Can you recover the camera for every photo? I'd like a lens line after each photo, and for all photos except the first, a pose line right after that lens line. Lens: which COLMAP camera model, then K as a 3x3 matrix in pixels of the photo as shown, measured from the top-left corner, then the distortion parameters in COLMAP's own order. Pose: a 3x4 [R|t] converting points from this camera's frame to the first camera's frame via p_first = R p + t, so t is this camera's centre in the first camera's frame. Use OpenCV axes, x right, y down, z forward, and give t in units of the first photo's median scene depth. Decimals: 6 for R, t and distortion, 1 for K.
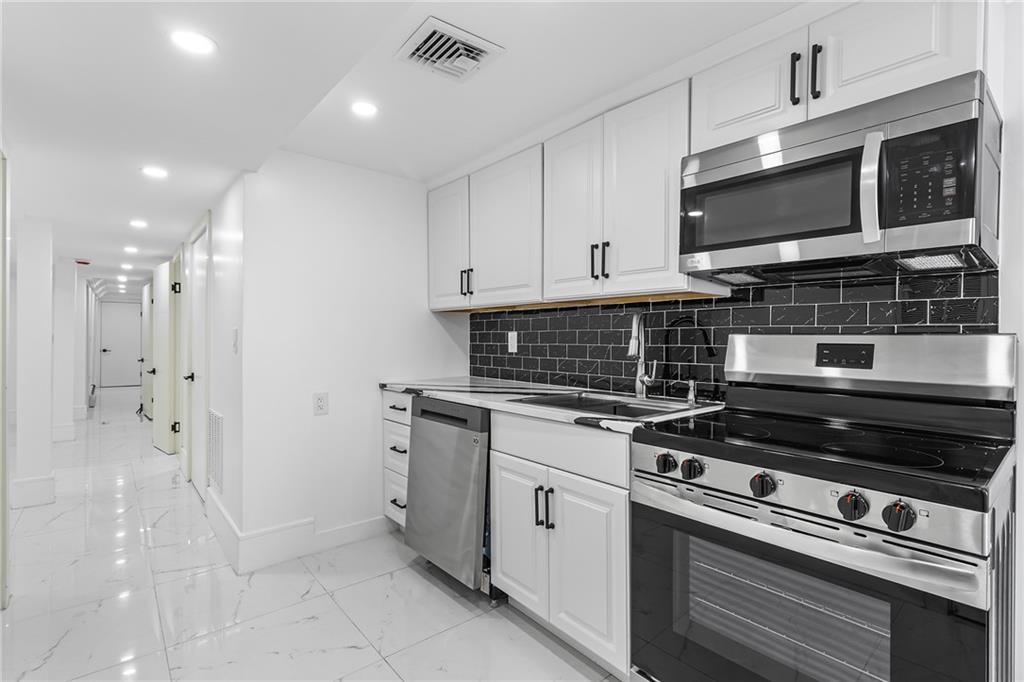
lens RADIAL K [[485.0, 0, 533.4], [0, 485.0, 341.6], [0, 0, 1]] dist [0.013163, -0.000083]
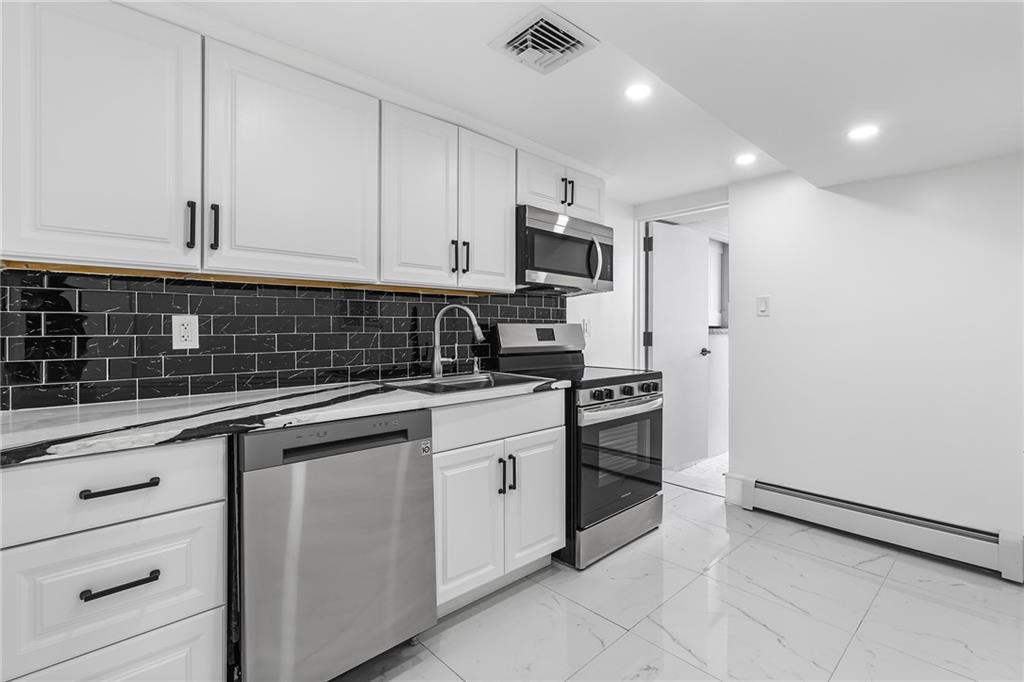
lens RADIAL K [[485.0, 0, 510.6], [0, 485.0, 334.0], [0, 0, 1]] dist [0.013163, -0.000083]
pose [[-0.041741, -0.015276, 0.999012, -0.828359], [0.008191, 0.999844, 0.015631, -0.003098], [-0.999095, 0.008836, -0.041609, 0.776426]]
